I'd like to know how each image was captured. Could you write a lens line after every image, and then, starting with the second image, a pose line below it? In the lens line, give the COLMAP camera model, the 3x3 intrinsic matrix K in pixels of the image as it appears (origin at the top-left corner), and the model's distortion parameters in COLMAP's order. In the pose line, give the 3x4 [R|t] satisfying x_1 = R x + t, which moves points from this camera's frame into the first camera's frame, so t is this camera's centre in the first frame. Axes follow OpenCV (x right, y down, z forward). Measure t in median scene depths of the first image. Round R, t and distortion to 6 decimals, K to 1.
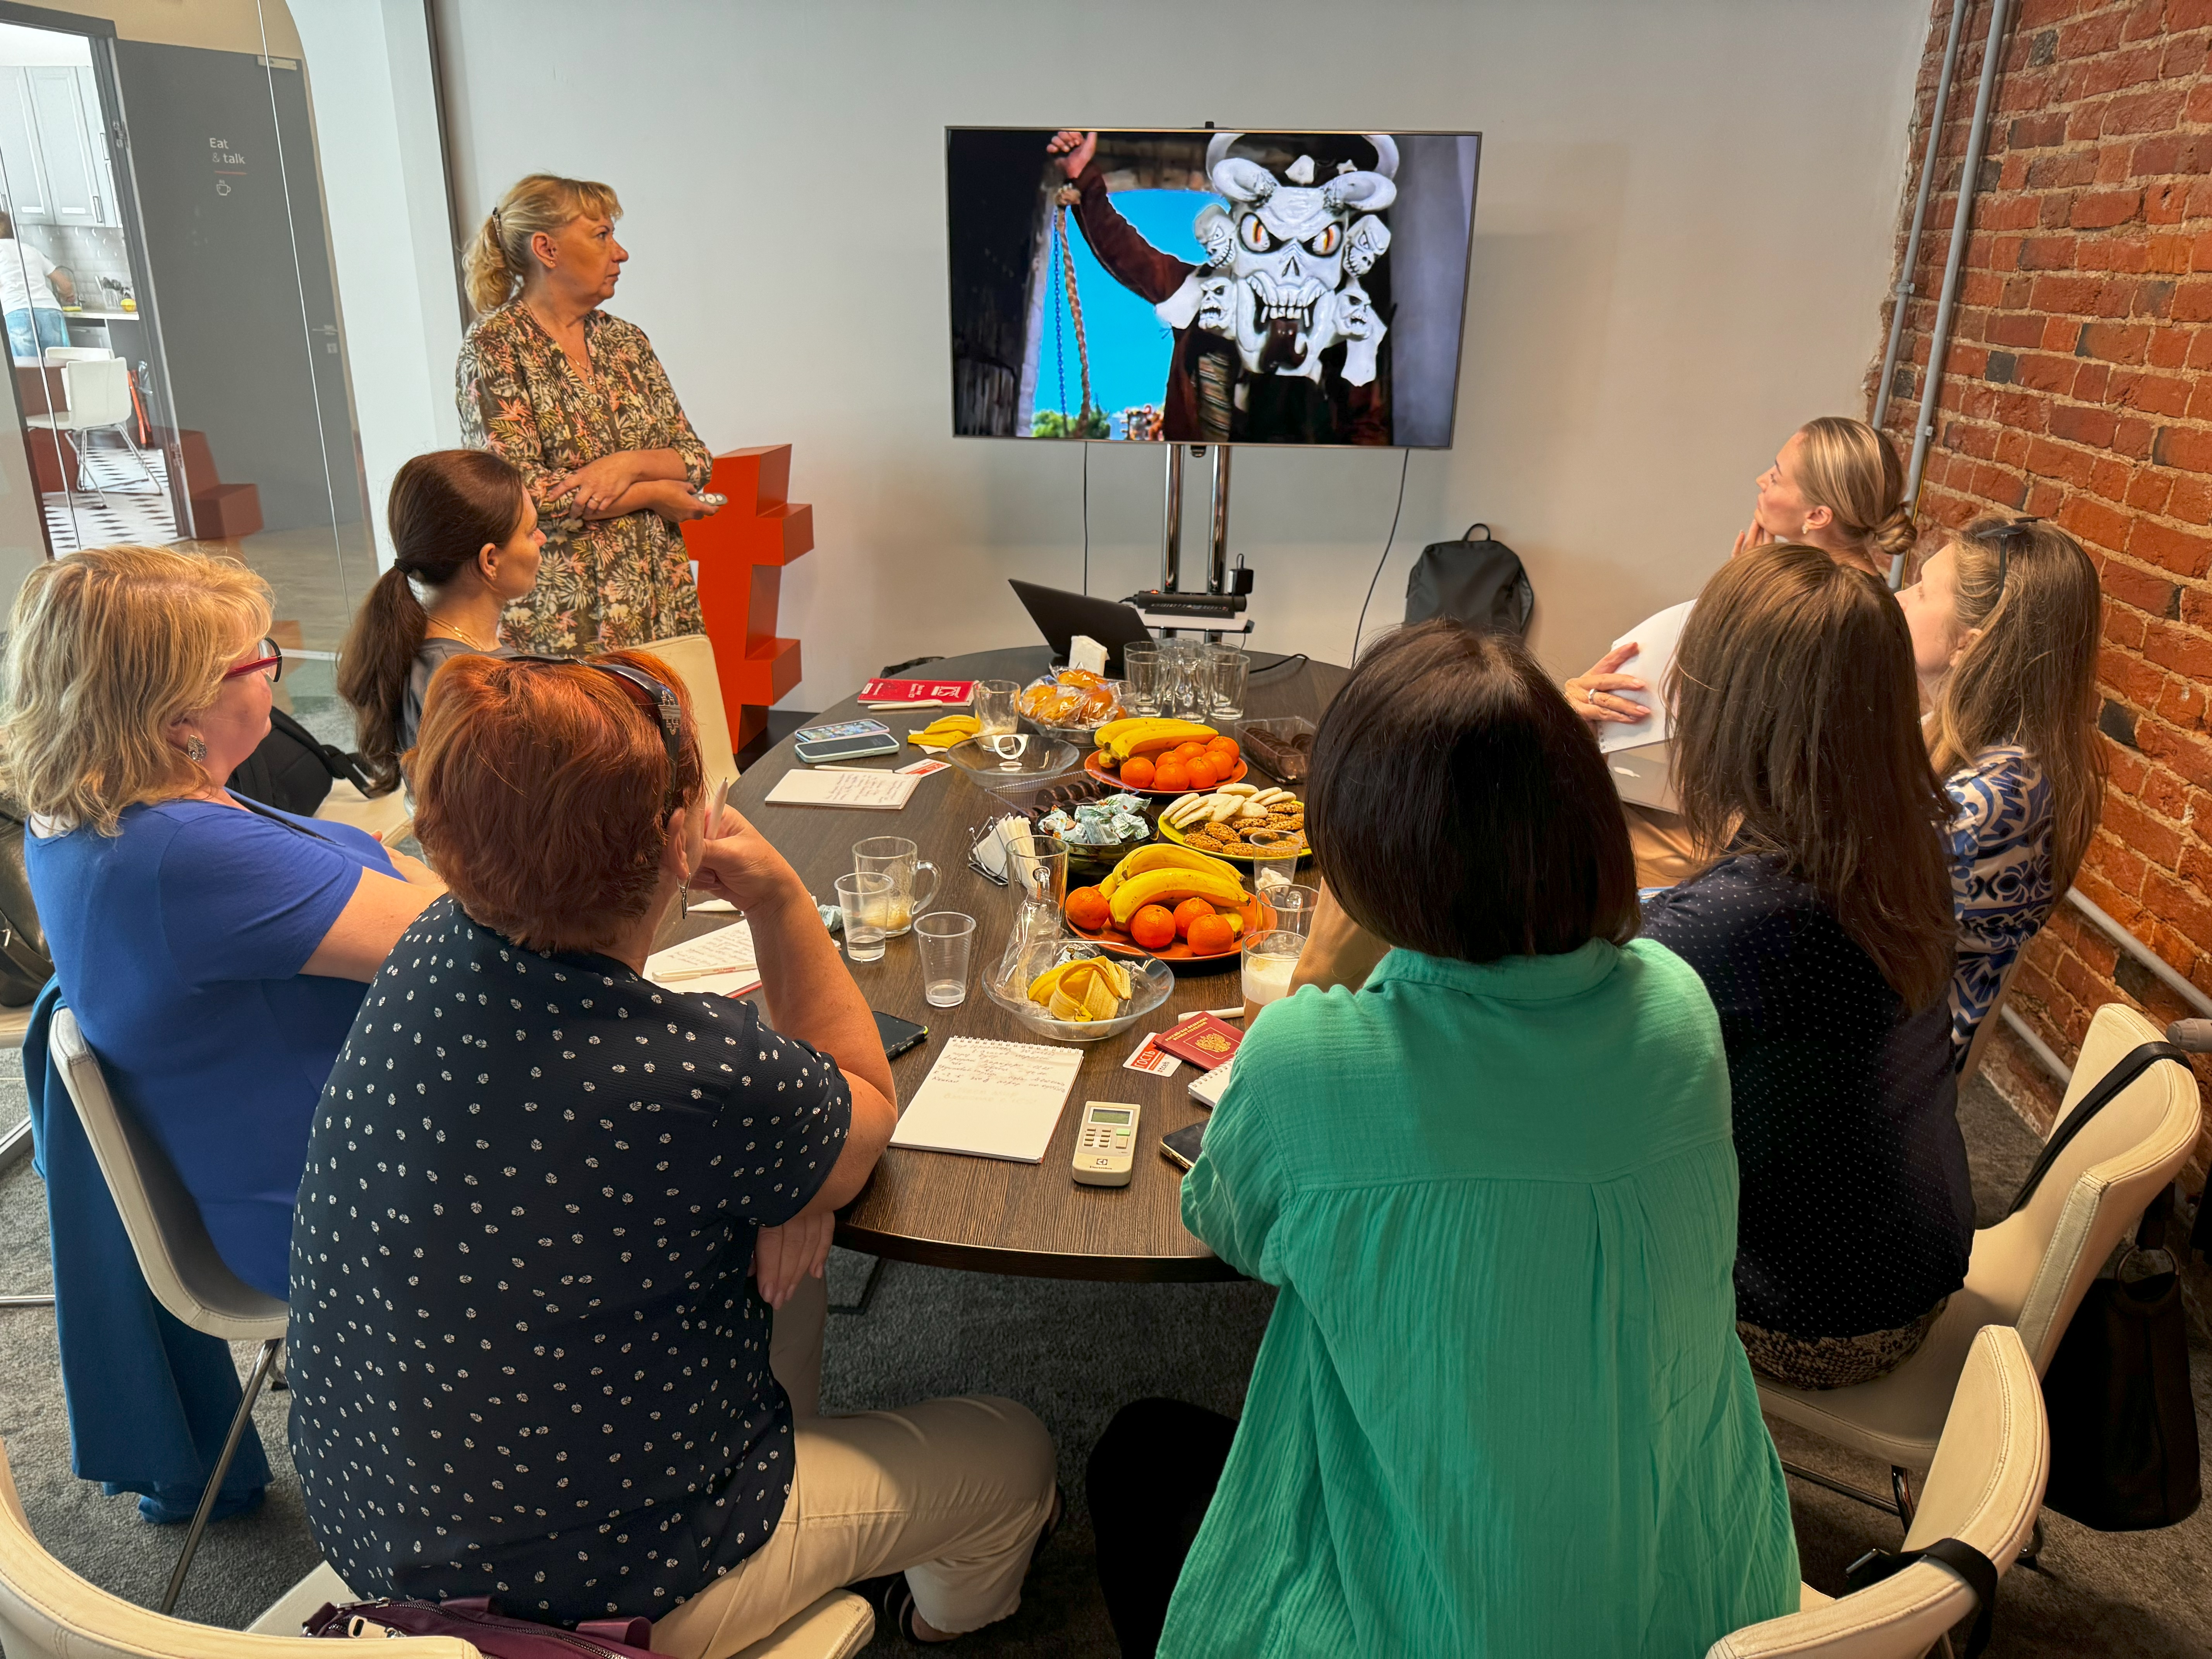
lens RADIAL K [[1613.6, 0, 1103.7], [0, 1613.6, 833.2], [0, 0, 1]] dist [-0.011781, -0.001657]
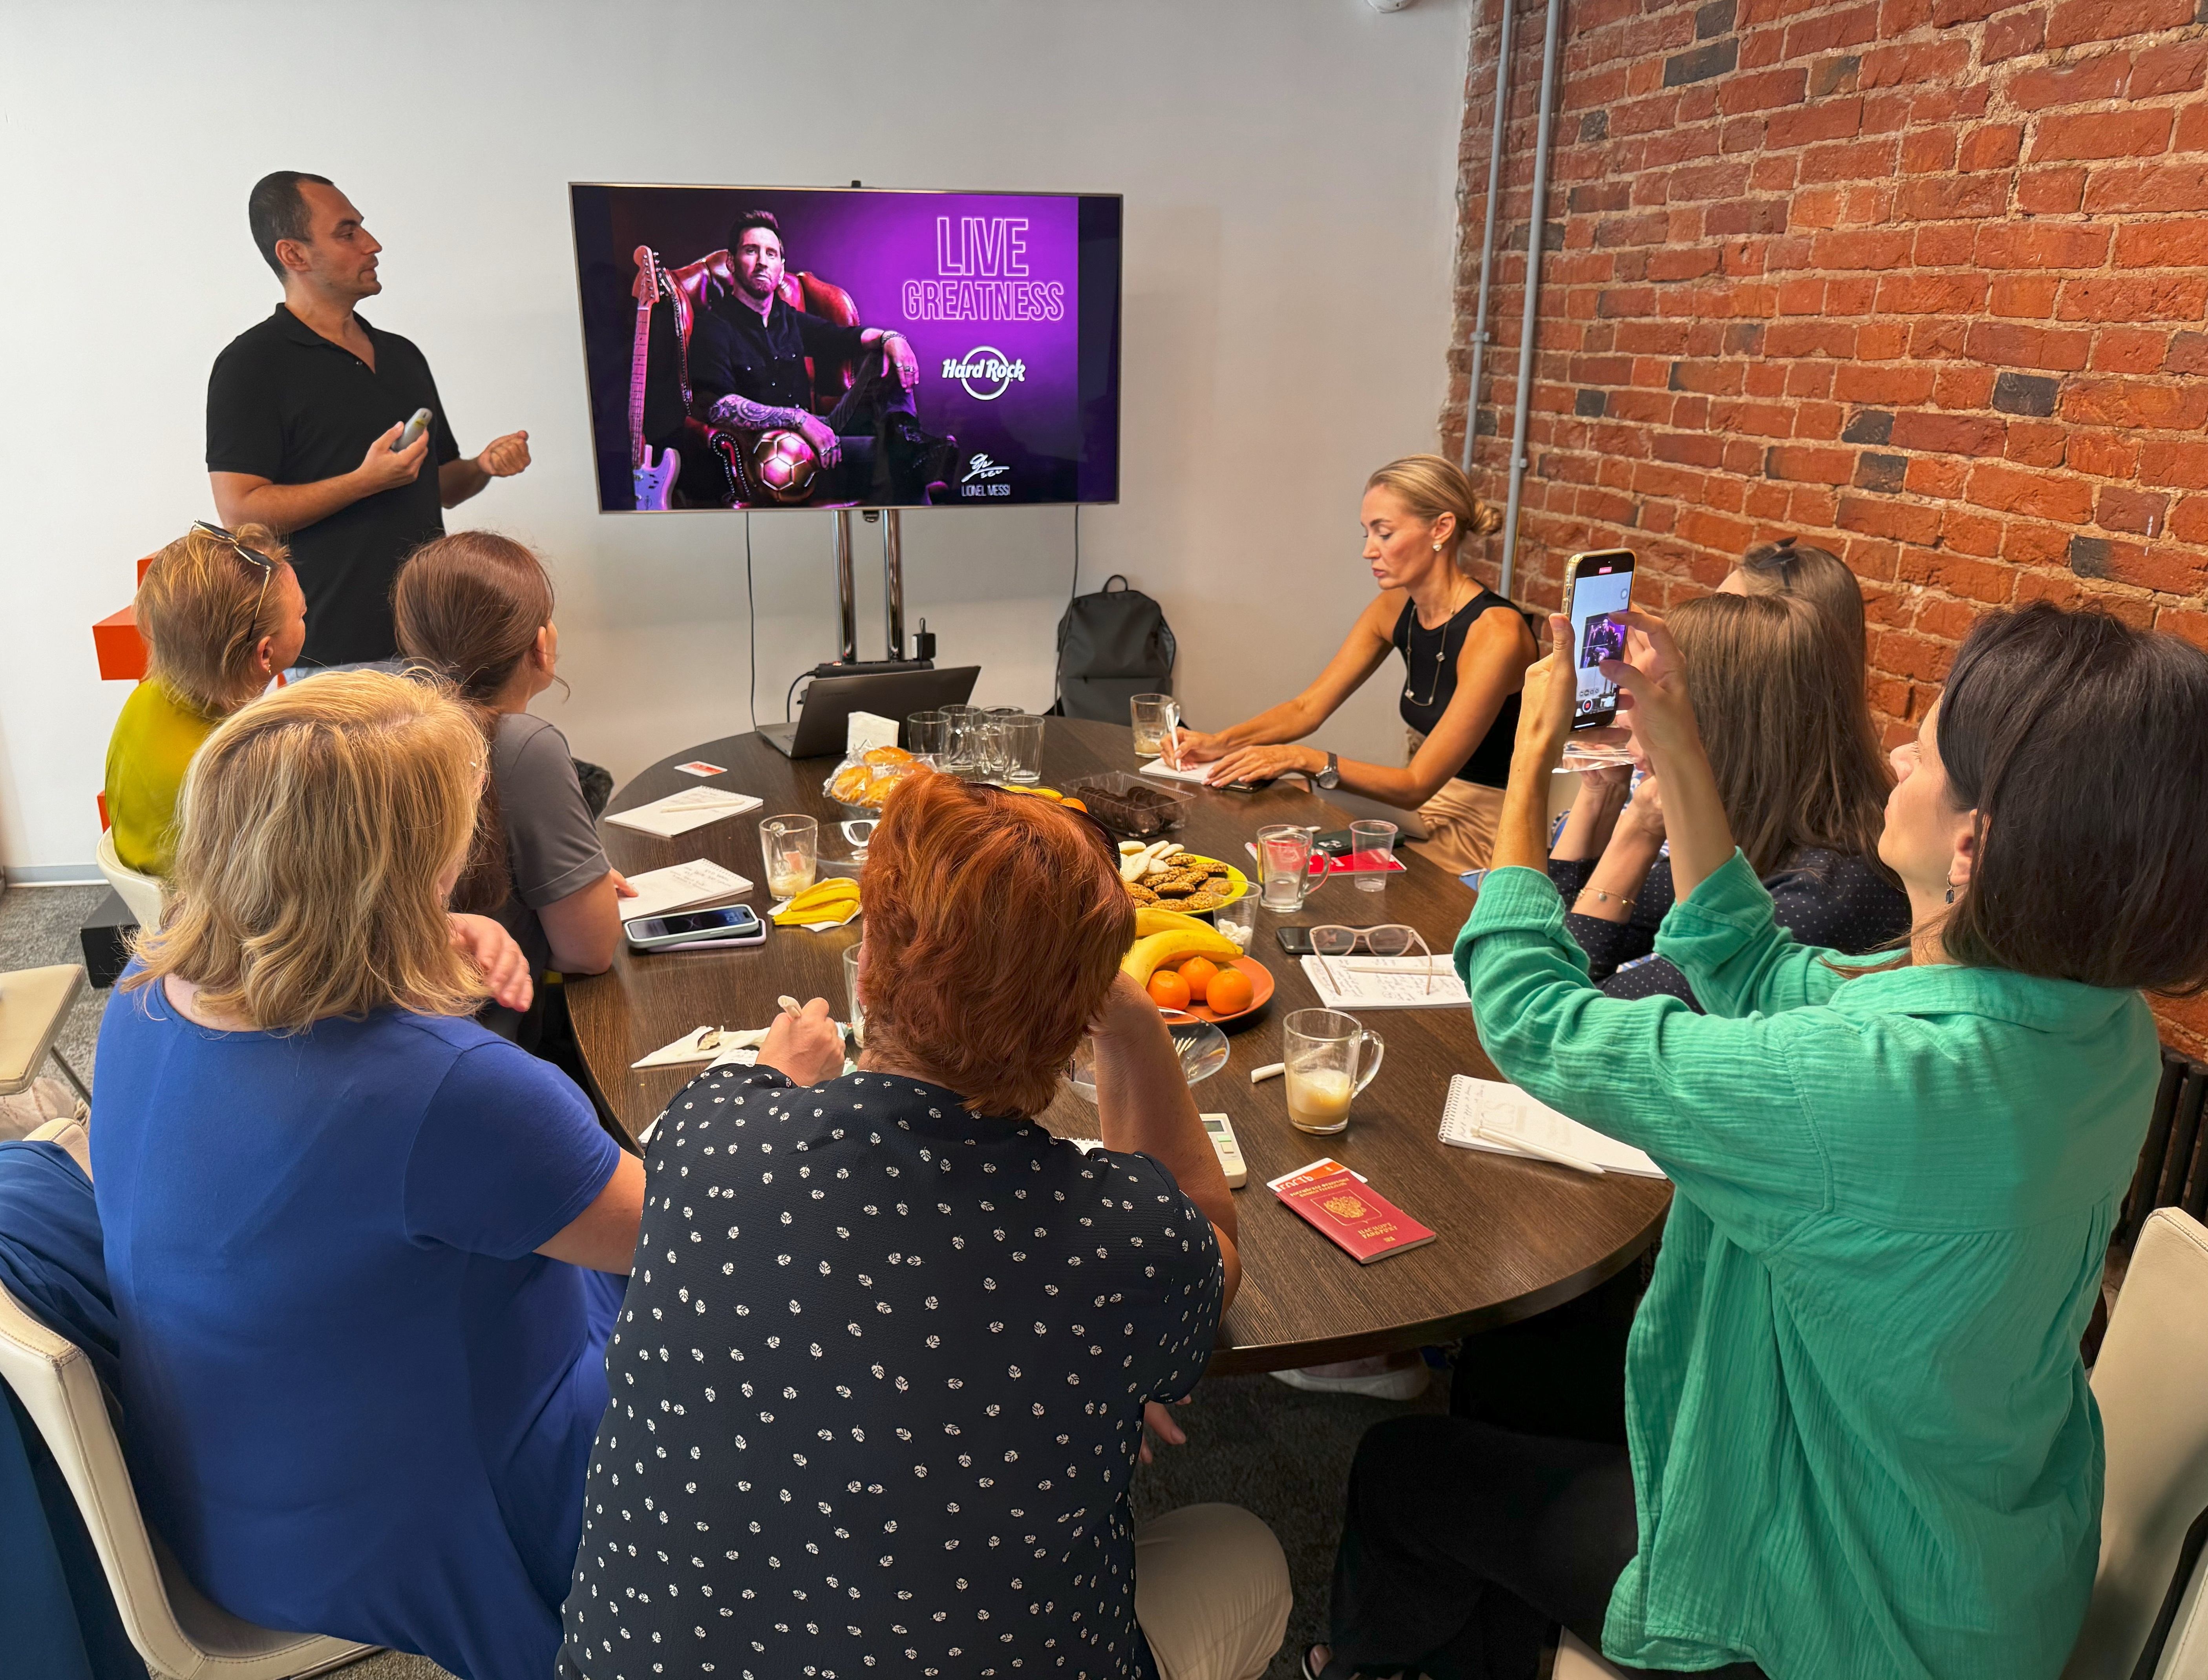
lens RADIAL K [[1667.0, 0, 1103.9], [0, 1667.0, 842.6], [0, 0, 1]] dist [-0.016193, -0.004011]
pose [[0.937371, -0.115740, 0.328541, -0.194478], [0.129422, 0.991388, -0.020008, -0.005523], [-0.323396, 0.061275, 0.944278, 0.028857]]
